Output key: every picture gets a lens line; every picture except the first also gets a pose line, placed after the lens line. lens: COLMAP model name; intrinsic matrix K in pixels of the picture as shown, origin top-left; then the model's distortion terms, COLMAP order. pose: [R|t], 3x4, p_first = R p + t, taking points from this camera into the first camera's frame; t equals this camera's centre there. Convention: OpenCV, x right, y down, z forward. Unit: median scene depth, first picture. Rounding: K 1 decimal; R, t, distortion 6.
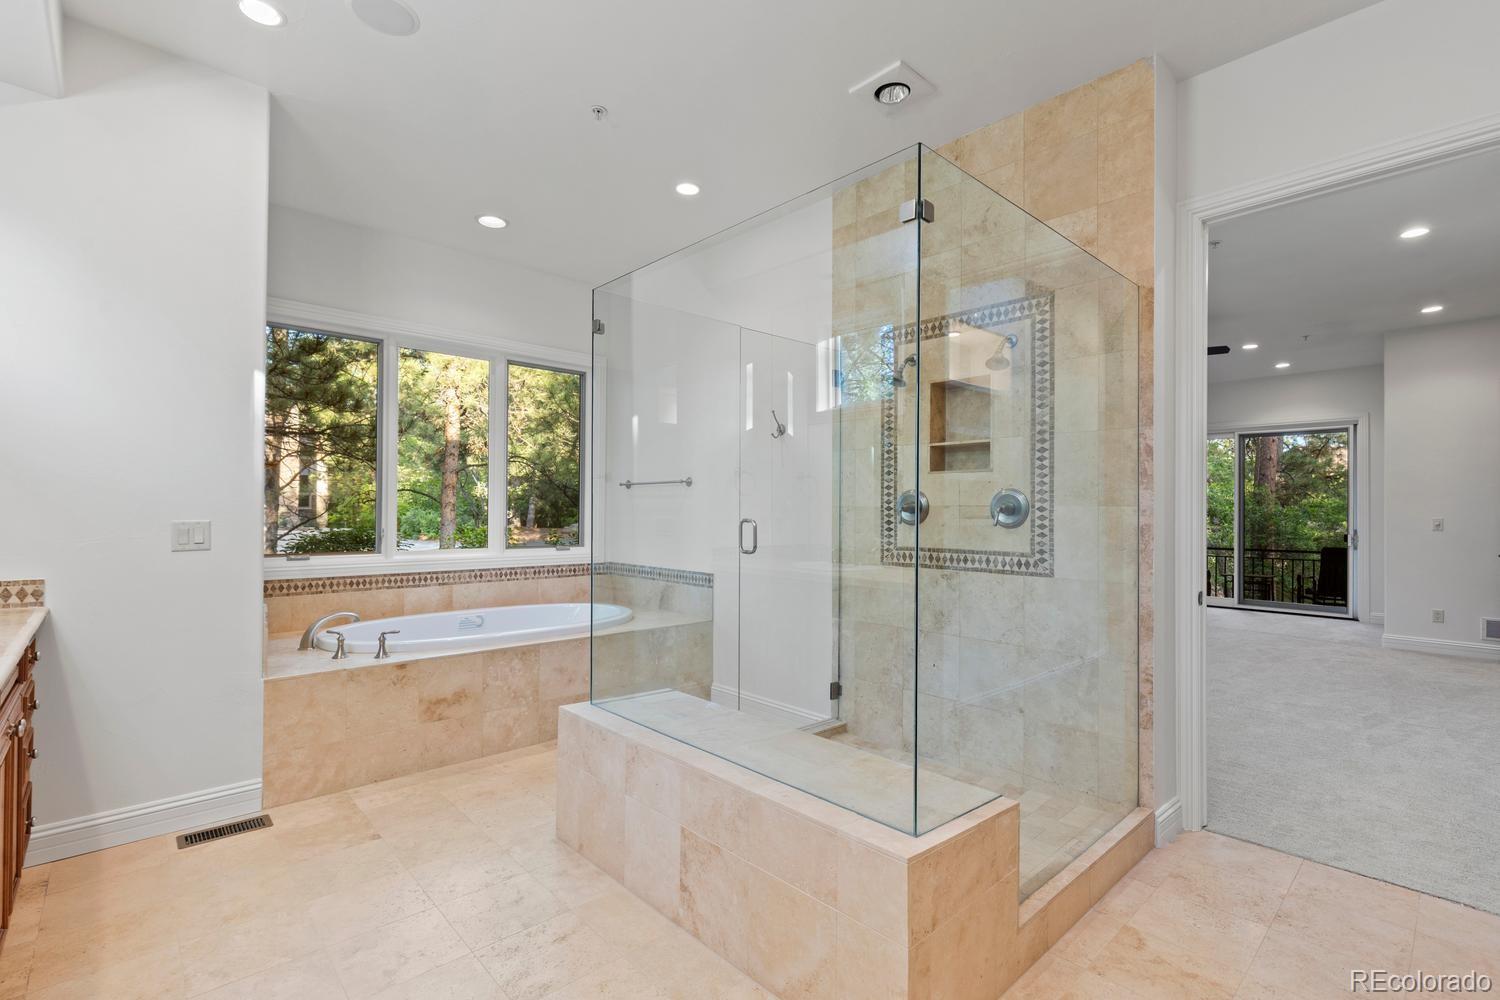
lens RADIAL K [[682.1, 0, 748.7], [0, 682.1, 506.1], [0, 0, 1]] dist [0.004086, -0.002433]
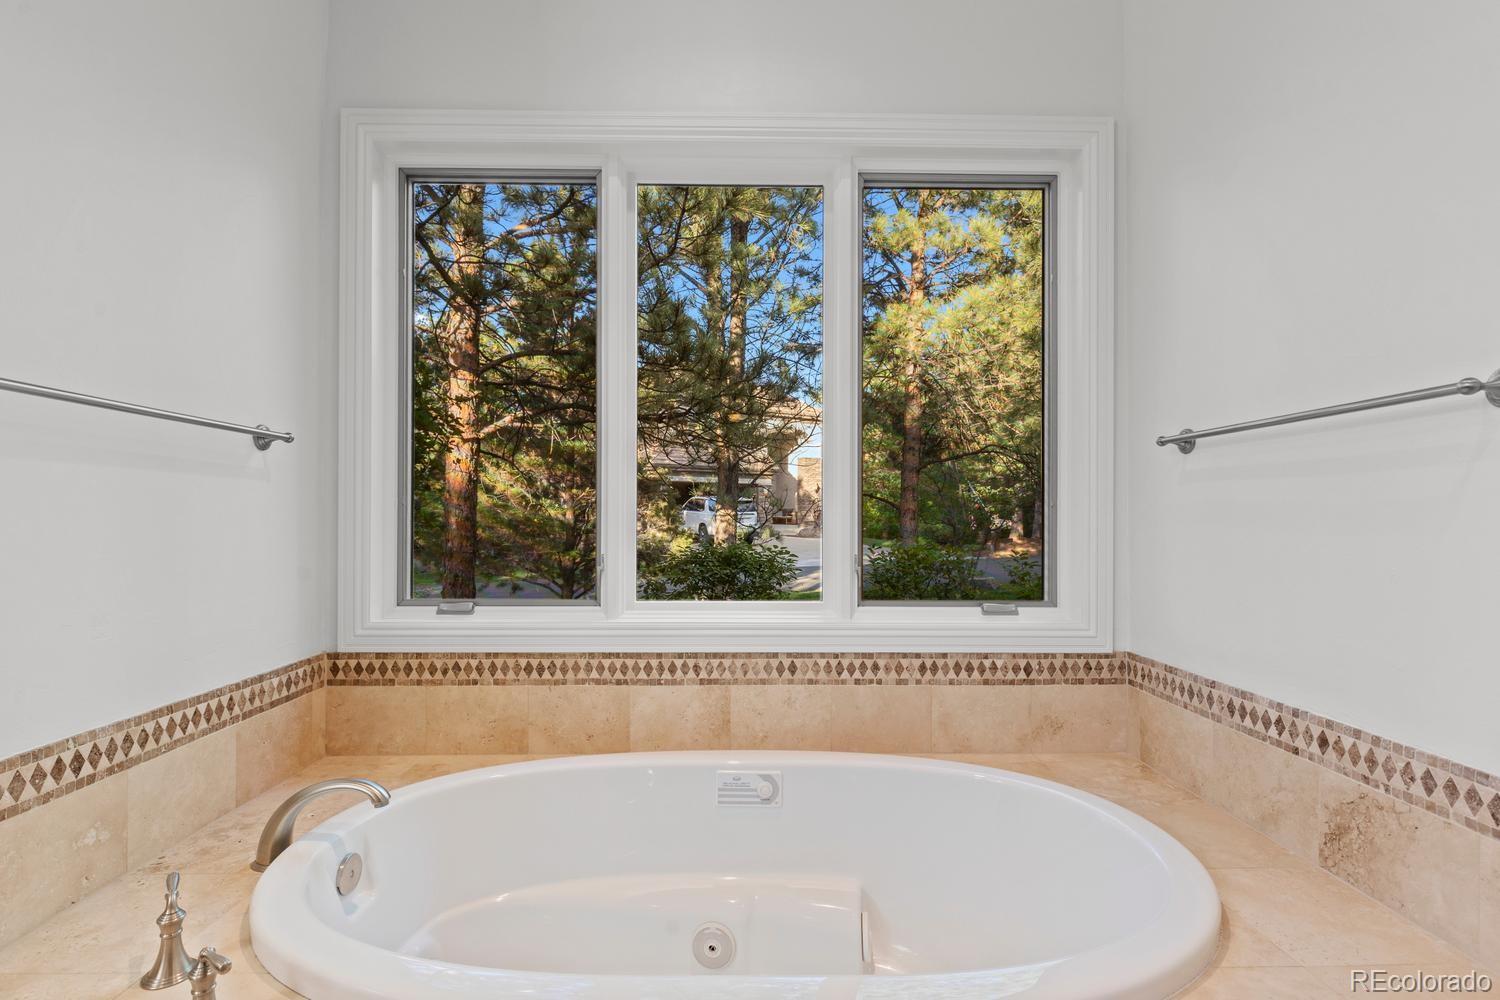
lens RADIAL K [[682.1, 0, 745.8], [0, 682.1, 513.7], [0, 0, 1]] dist [0.004086, -0.002433]
pose [[0.747508, -0.008198, -0.664203, -0.134039], [0.006438, 0.999966, -0.005097, 0.006129], [0.664222, -0.000466, 0.747535, 0.699901]]
